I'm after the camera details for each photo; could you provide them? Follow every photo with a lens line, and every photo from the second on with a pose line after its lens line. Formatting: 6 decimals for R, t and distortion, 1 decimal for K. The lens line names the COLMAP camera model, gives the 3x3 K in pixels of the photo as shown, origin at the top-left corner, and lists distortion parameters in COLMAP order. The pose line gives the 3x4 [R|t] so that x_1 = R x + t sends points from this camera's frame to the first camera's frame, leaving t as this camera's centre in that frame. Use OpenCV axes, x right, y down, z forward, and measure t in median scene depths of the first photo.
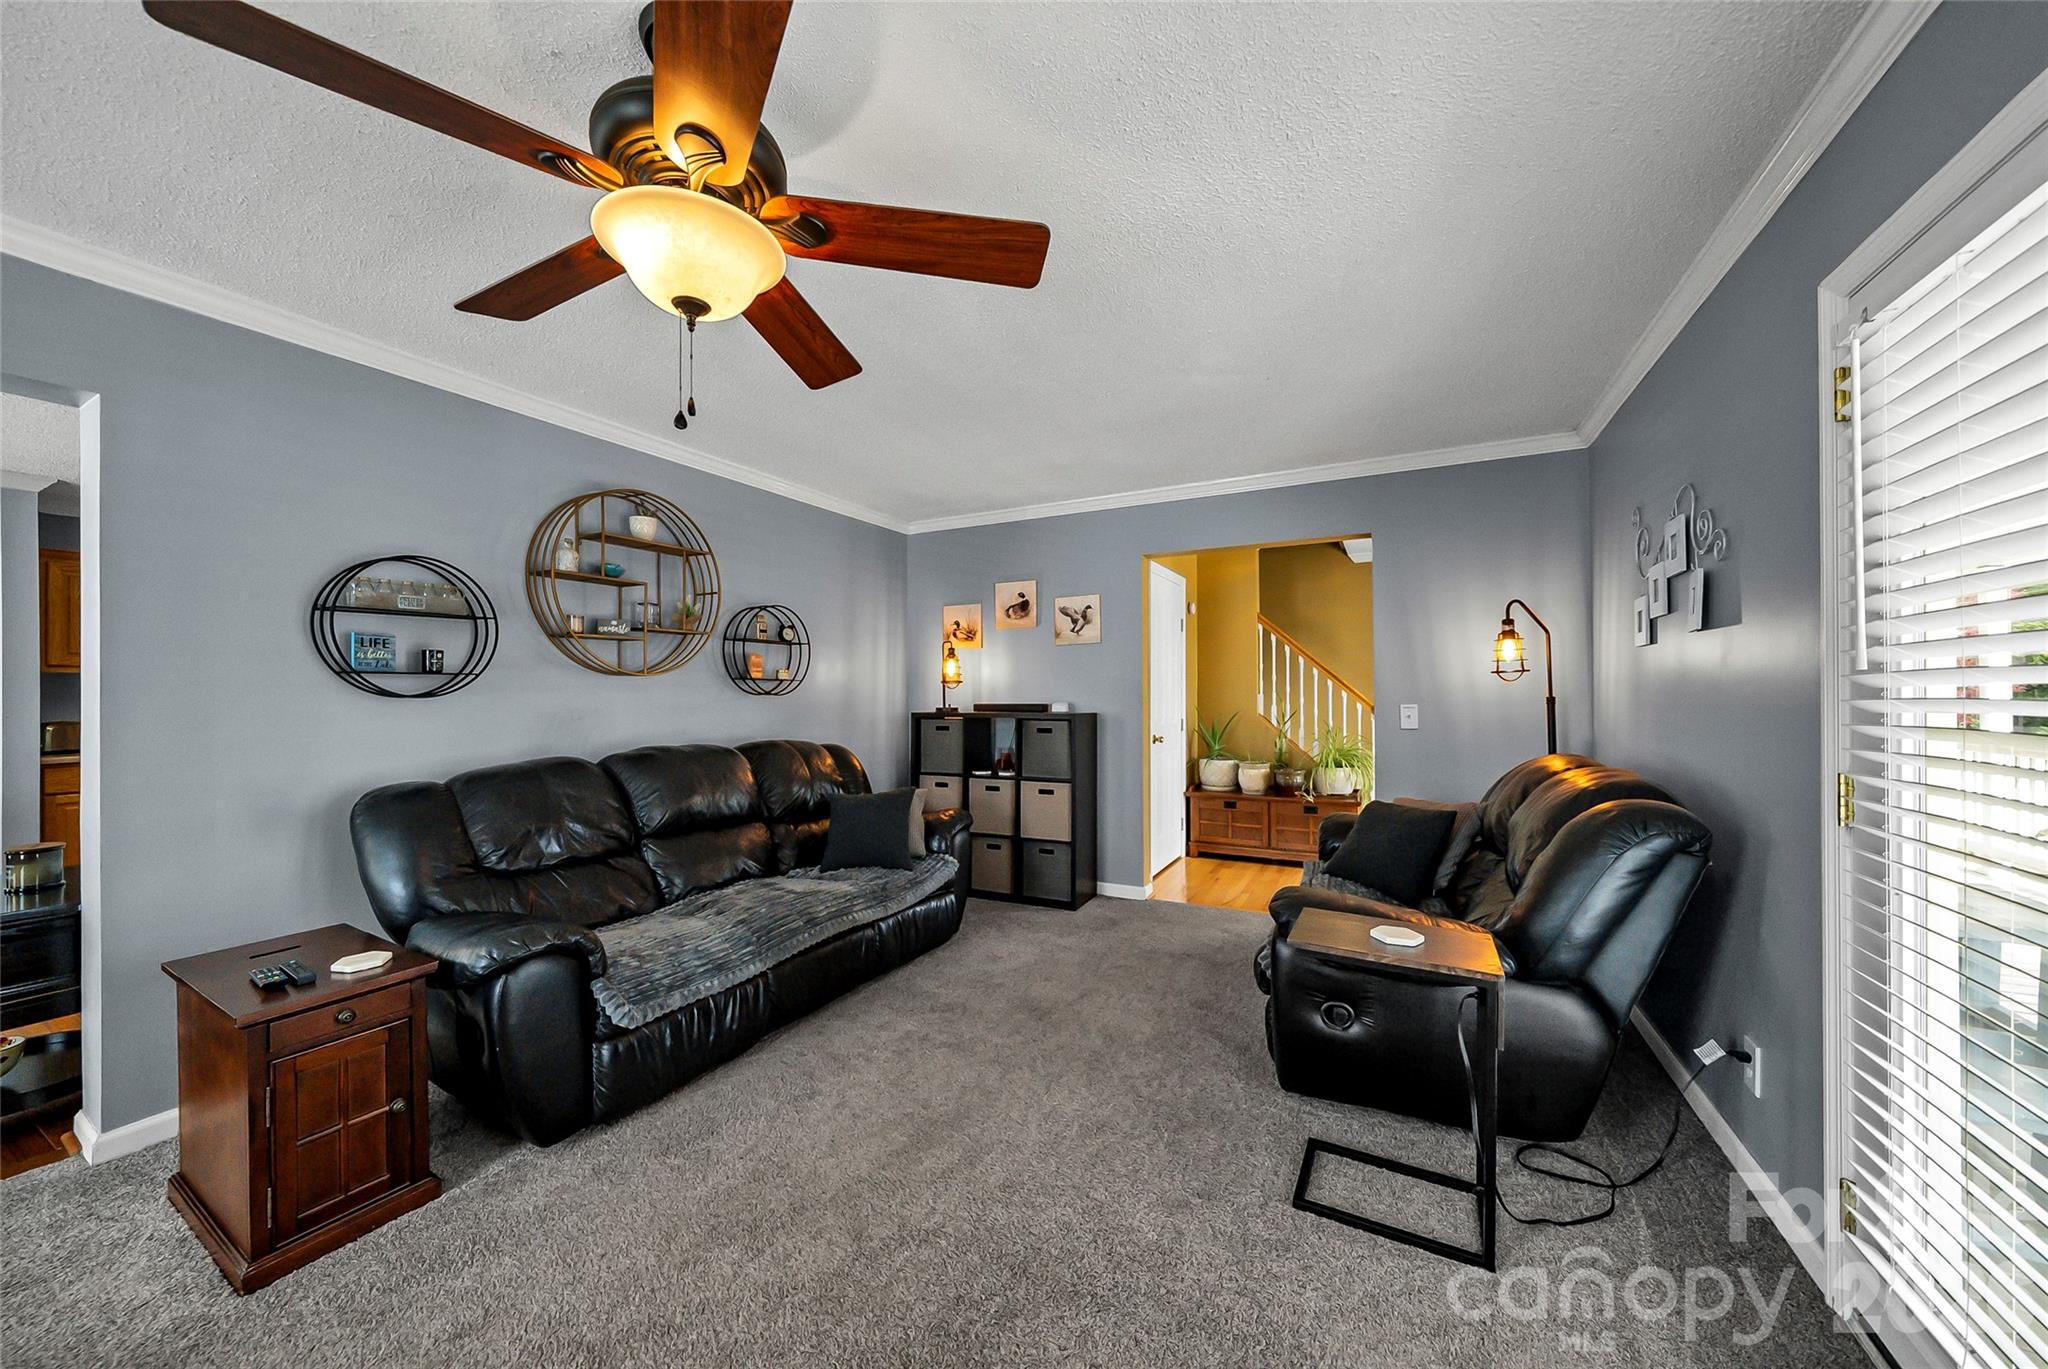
lens RADIAL K [[732.8, 0, 993.9], [0, 732.8, 691.7], [0, 0, 1]] dist [-0.002761, 0.000561]
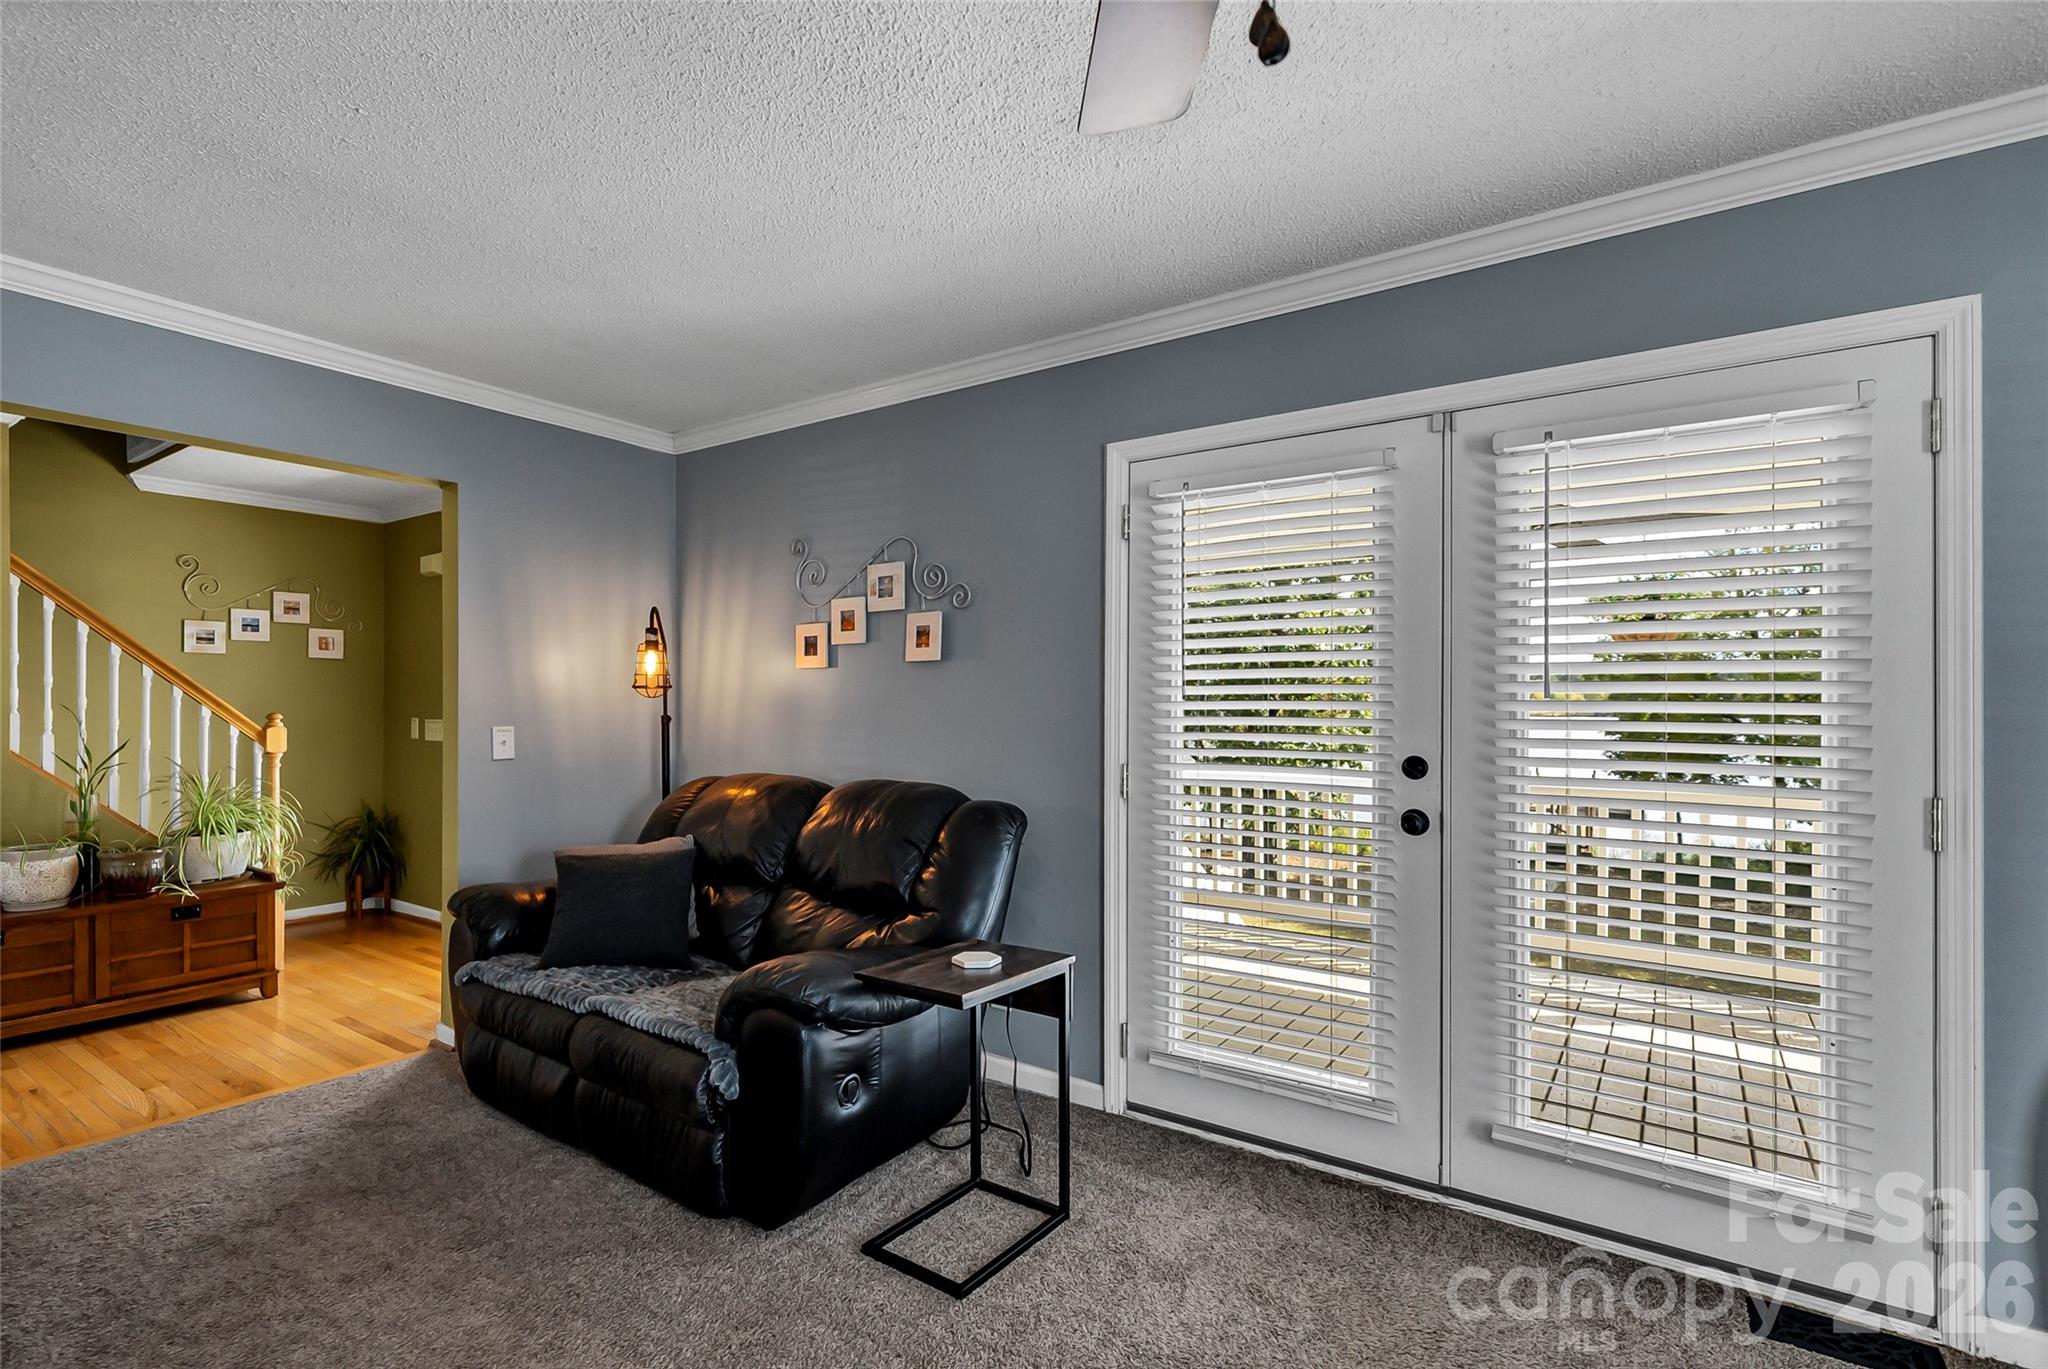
lens RADIAL K [[948.9, 0, 1001.0], [0, 948.9, 711.0], [0, 0, 1]] dist [-0.001770, 0.001507]
pose [[0.116518, -0.000926, 0.993188, -0.265437], [-0.002328, 0.999997, 0.001205, -0.000405], [-0.993186, -0.002452, 0.116516, 0.305938]]
